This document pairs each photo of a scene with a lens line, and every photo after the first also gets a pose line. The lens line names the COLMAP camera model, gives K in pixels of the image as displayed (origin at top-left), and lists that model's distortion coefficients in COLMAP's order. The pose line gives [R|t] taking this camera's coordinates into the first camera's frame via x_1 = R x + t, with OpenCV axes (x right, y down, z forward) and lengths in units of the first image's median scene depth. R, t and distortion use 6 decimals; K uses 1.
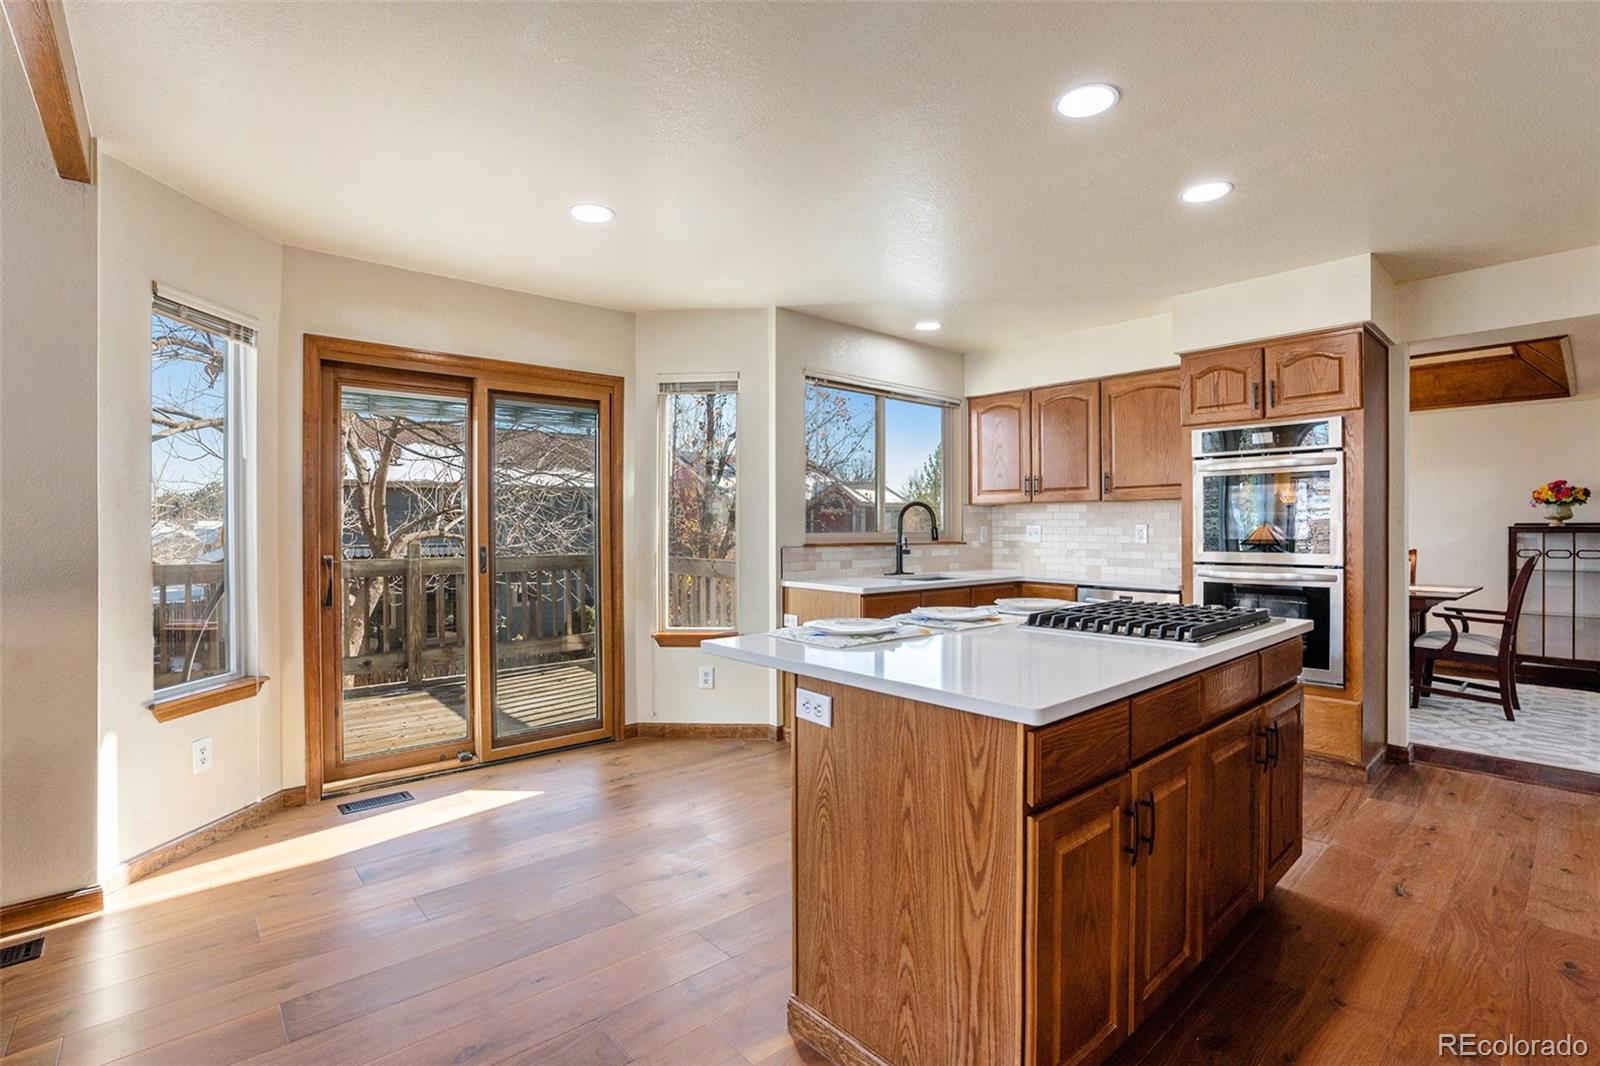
lens RADIAL K [[739.1, 0, 790.7], [0, 739.1, 544.1], [0, 0, 1]] dist [-0.044333, 0.008431]
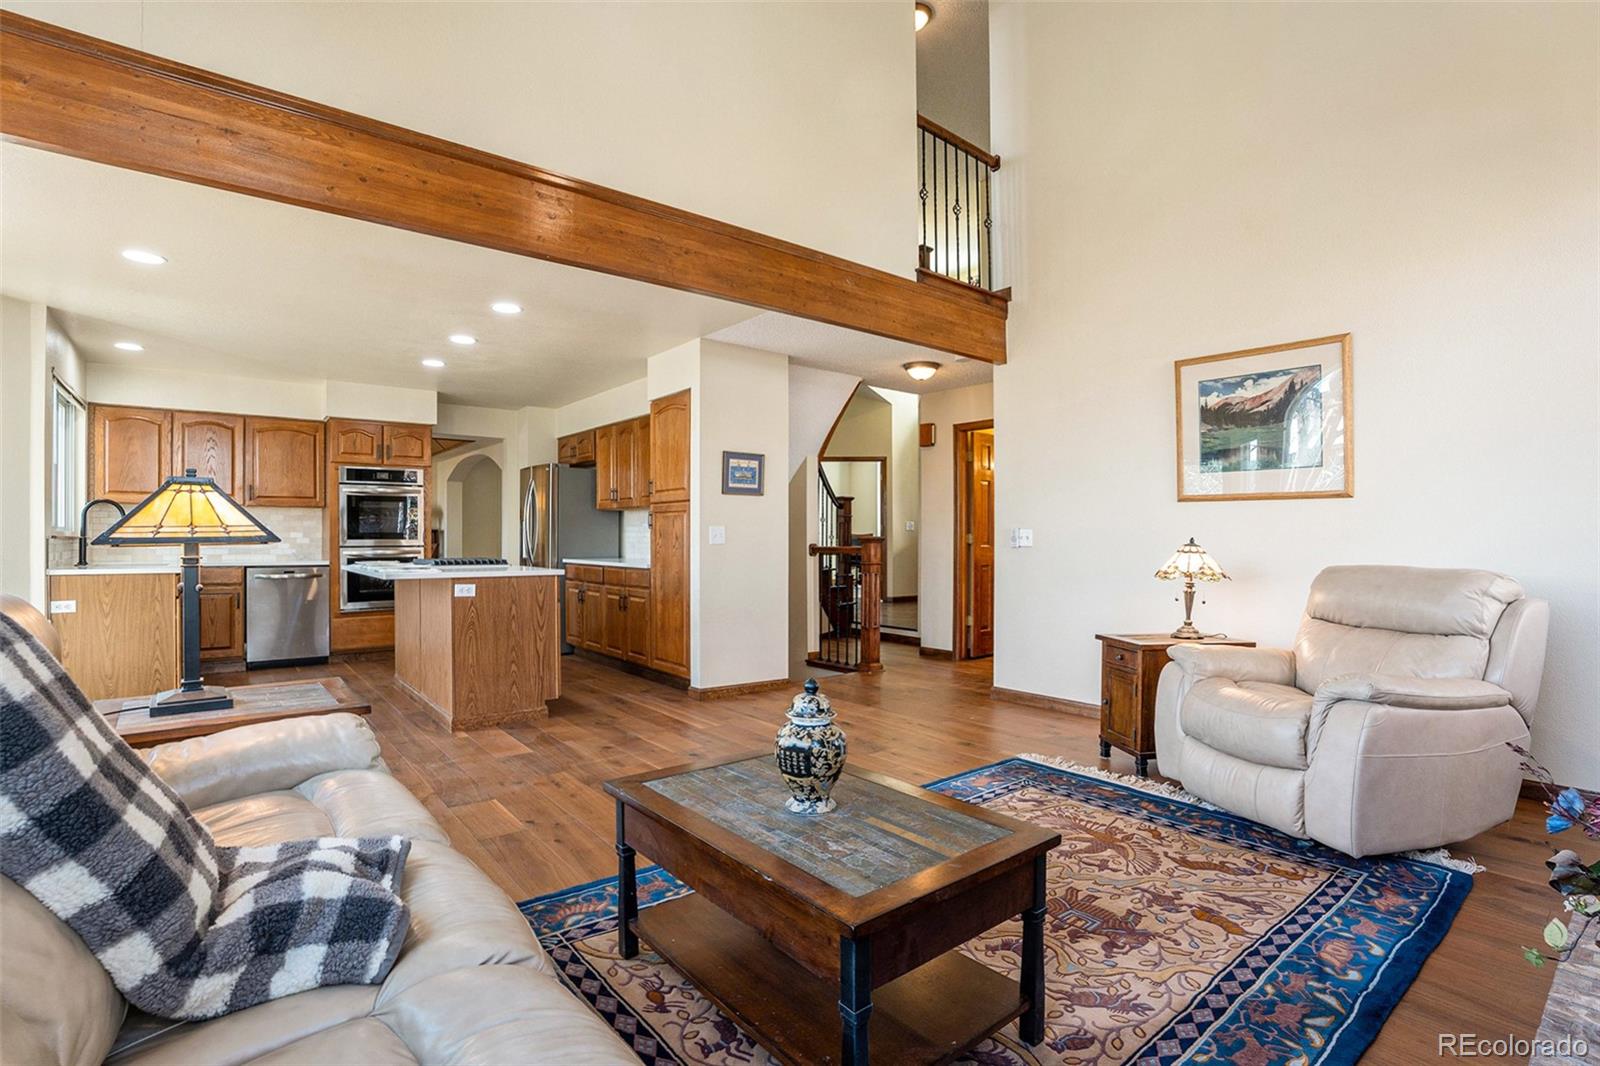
lens RADIAL K [[739.1, 0, 790.0], [0, 739.1, 529.3], [0, 0, 1]] dist [-0.044333, 0.008431]
pose [[0.064347, 0.013245, 0.997840, -1.077446], [0.021449, 0.999663, -0.014652, 0.034142], [-0.997697, 0.022345, 0.064042, -0.117035]]
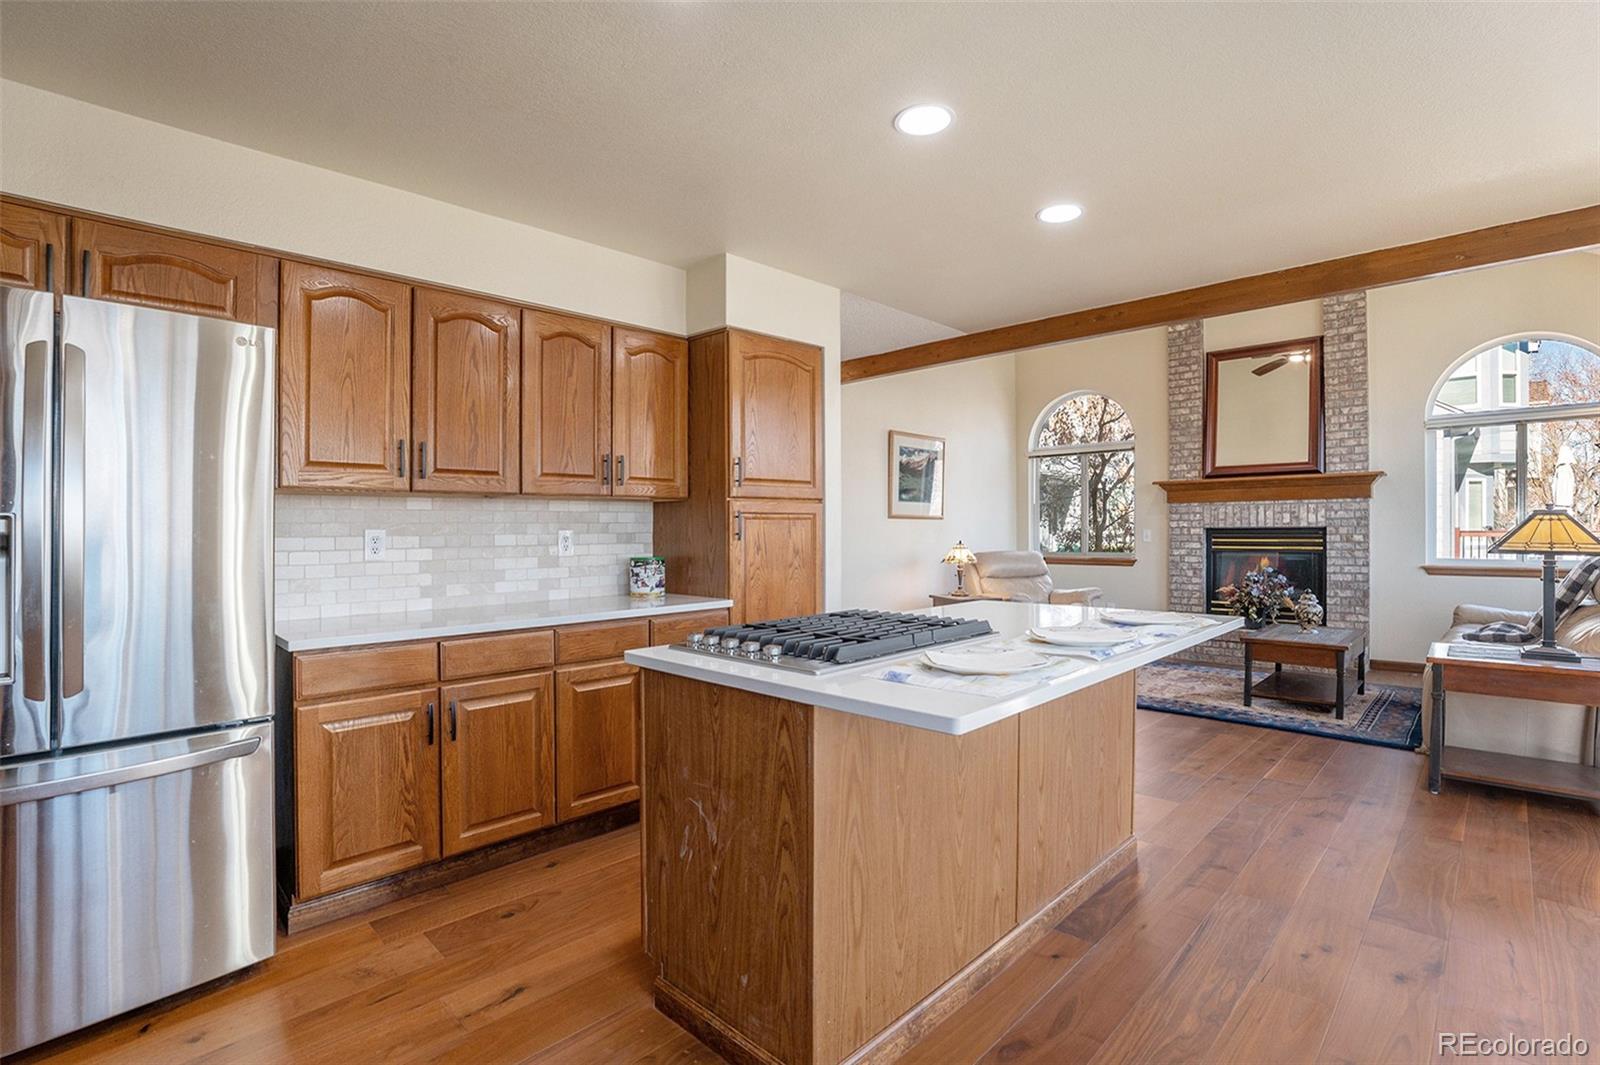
lens RADIAL K [[739.1, 0, 800.5], [0, 739.1, 531.6], [0, 0, 1]] dist [-0.044333, 0.008431]
pose [[-0.999599, 0.013455, -0.024936, 0.290957], [0.012816, 0.999590, 0.025604, -0.026026], [0.025270, 0.025274, -0.999361, 1.119108]]
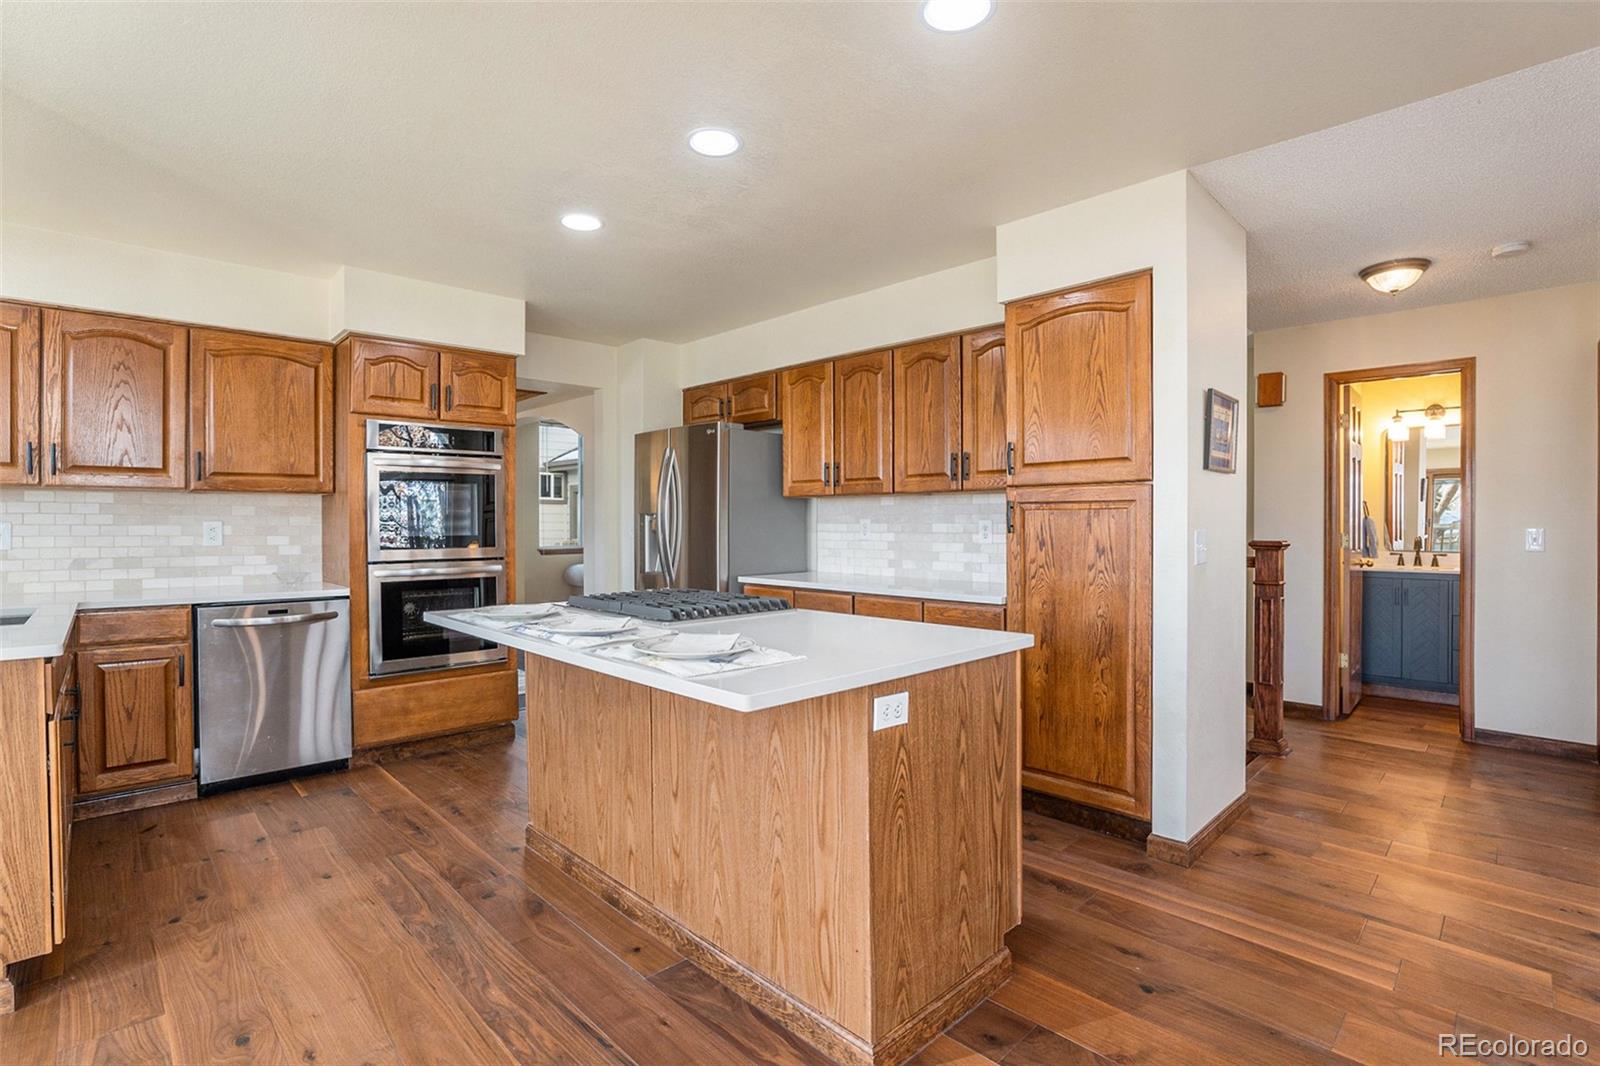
lens RADIAL K [[739.1, 0, 804.6], [0, 739.1, 519.6], [0, 0, 1]] dist [-0.044333, 0.008431]
pose [[-0.042277, 0.006558, 0.999084, -0.417595], [0.025713, 0.999654, -0.005474, -0.010768], [-0.998775, 0.025458, -0.042431, 0.521740]]
